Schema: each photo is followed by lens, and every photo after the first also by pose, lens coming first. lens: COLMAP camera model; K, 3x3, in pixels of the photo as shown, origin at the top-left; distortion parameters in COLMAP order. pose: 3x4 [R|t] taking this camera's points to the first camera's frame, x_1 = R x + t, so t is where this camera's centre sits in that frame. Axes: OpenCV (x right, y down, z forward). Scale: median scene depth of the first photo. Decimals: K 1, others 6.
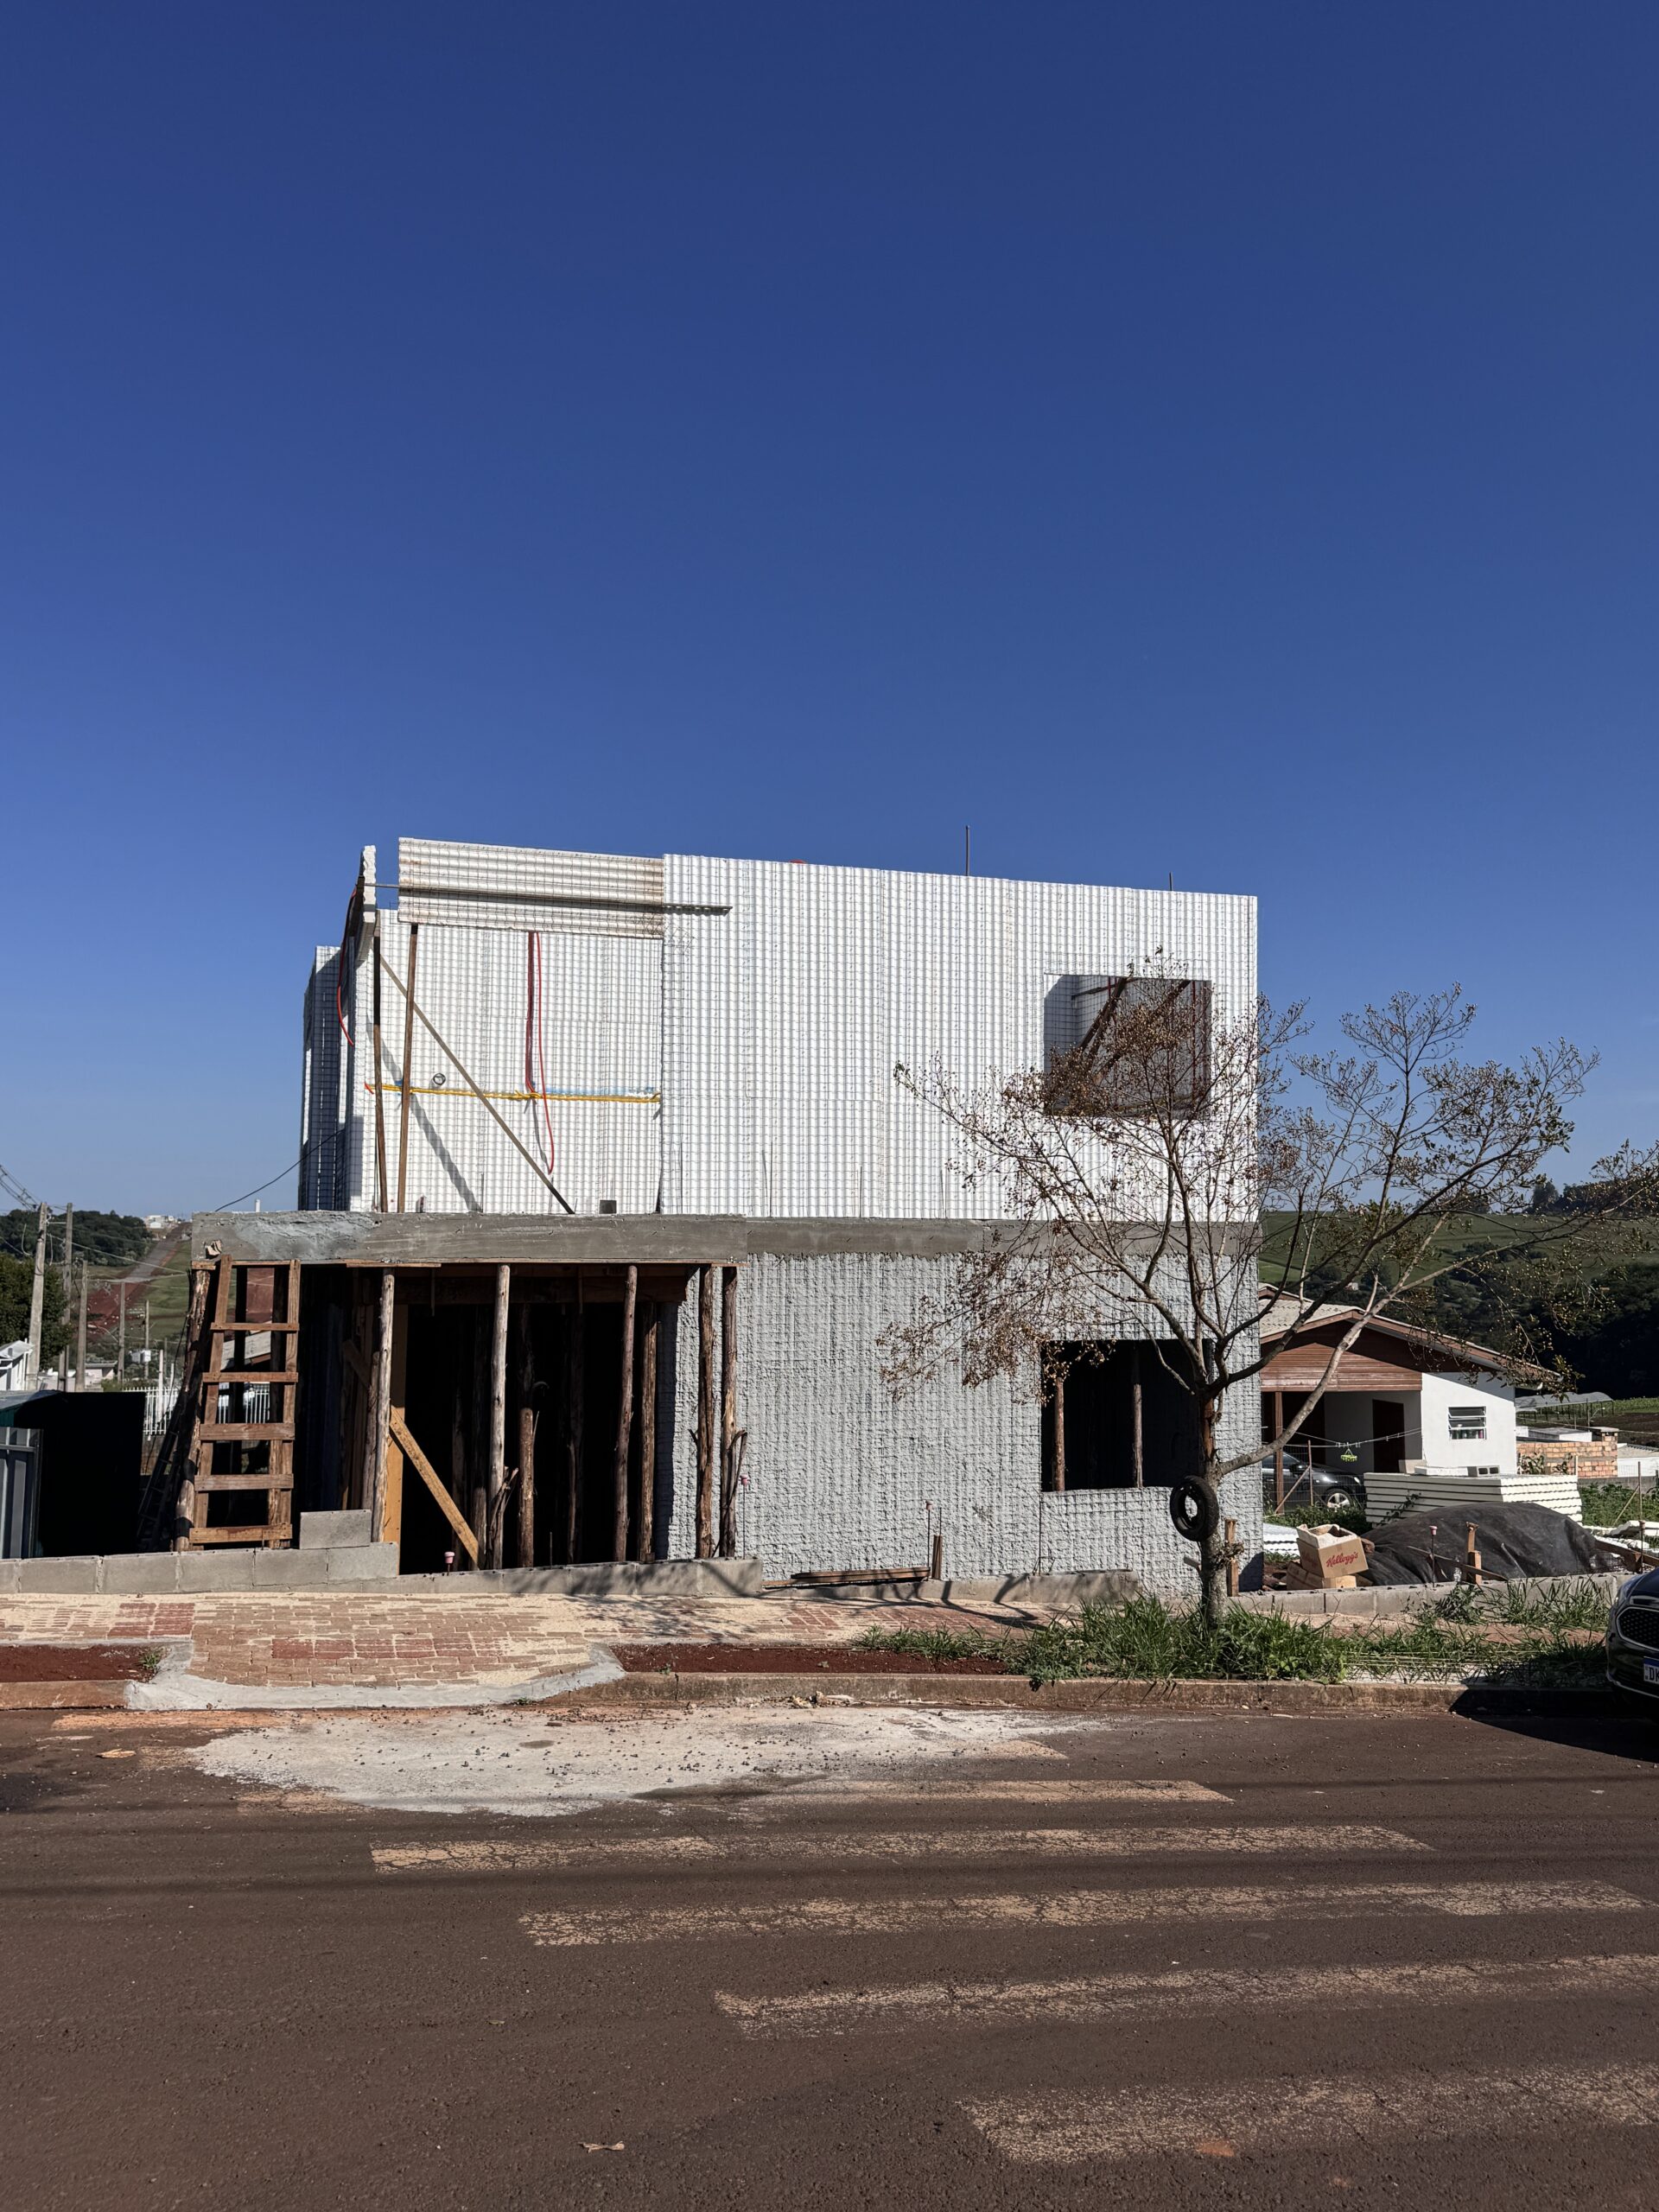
lens RADIAL K [[1761.2, 0, 829.5], [0, 1761.2, 1106.0], [0, 0, 1]] dist [0.162326, -0.326844]
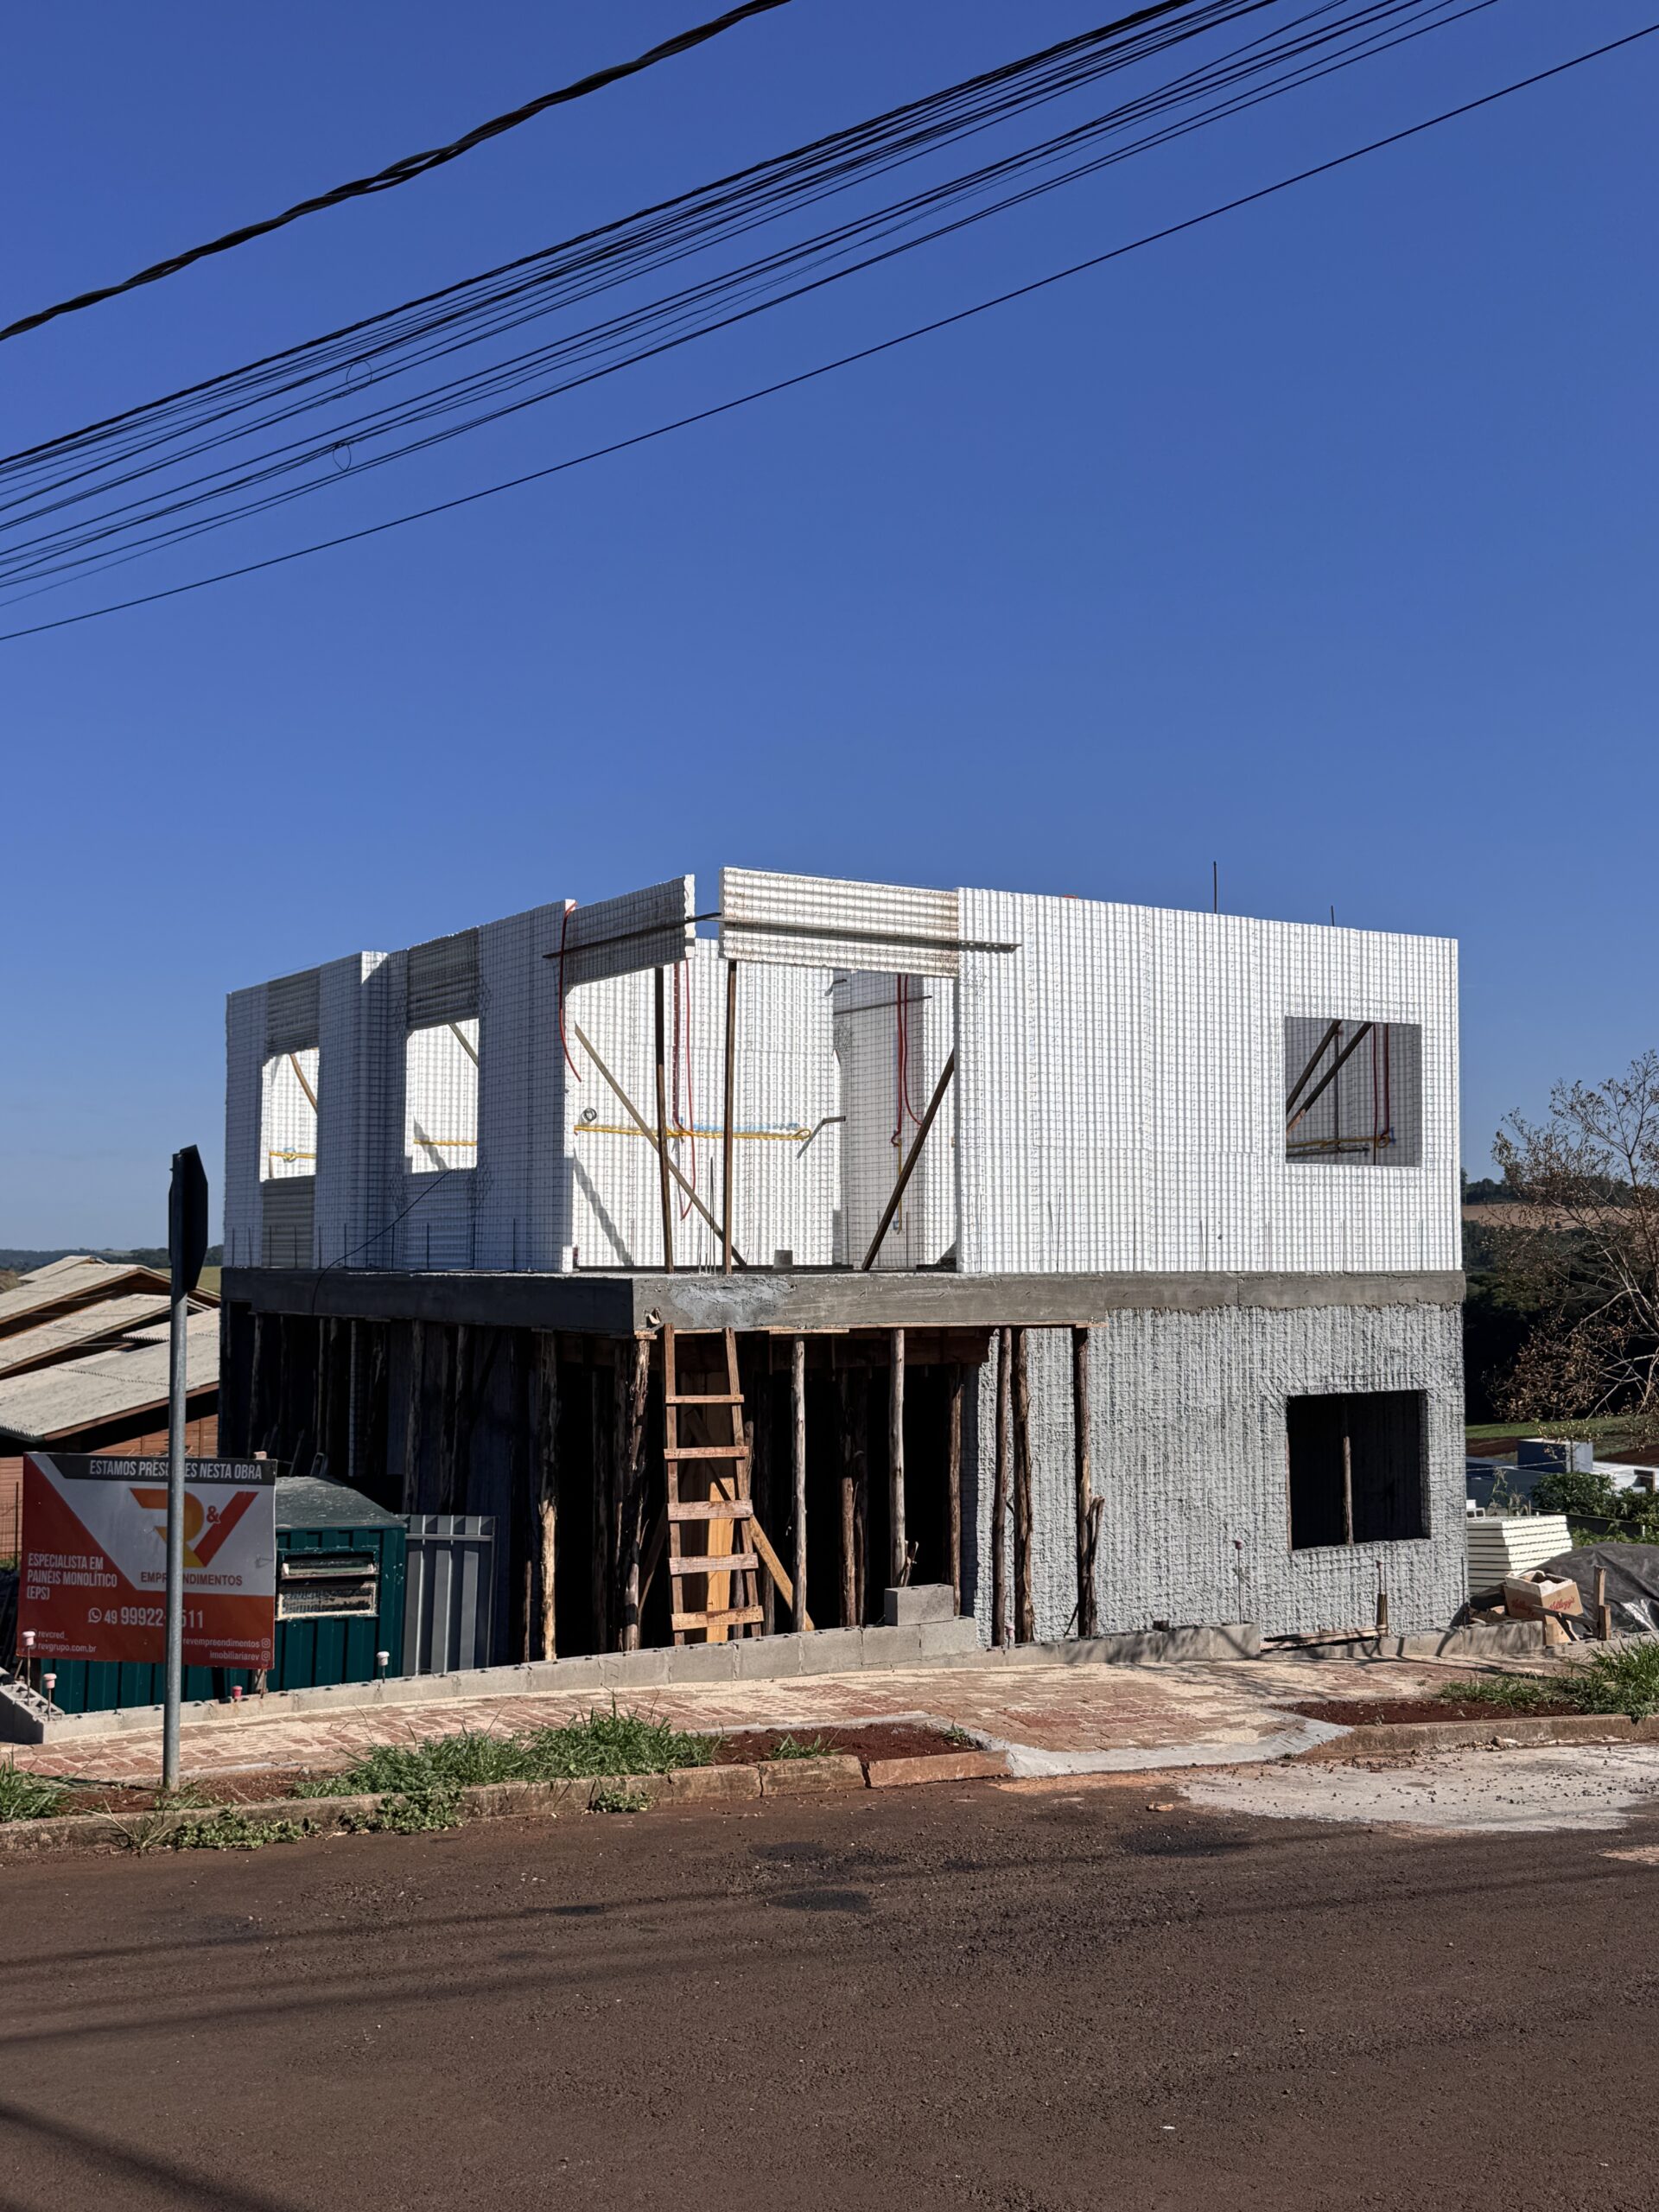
lens RADIAL K [[2191.7, 0, 829.5], [0, 2191.7, 1106.0], [0, 0, 1]] dist [0.123099, -0.181487]
pose [[0.969298, 0.009482, 0.245707, -0.447015], [-0.011131, 0.999924, 0.005324, -0.031653], [-0.245638, -0.007895, 0.969329, -0.116524]]
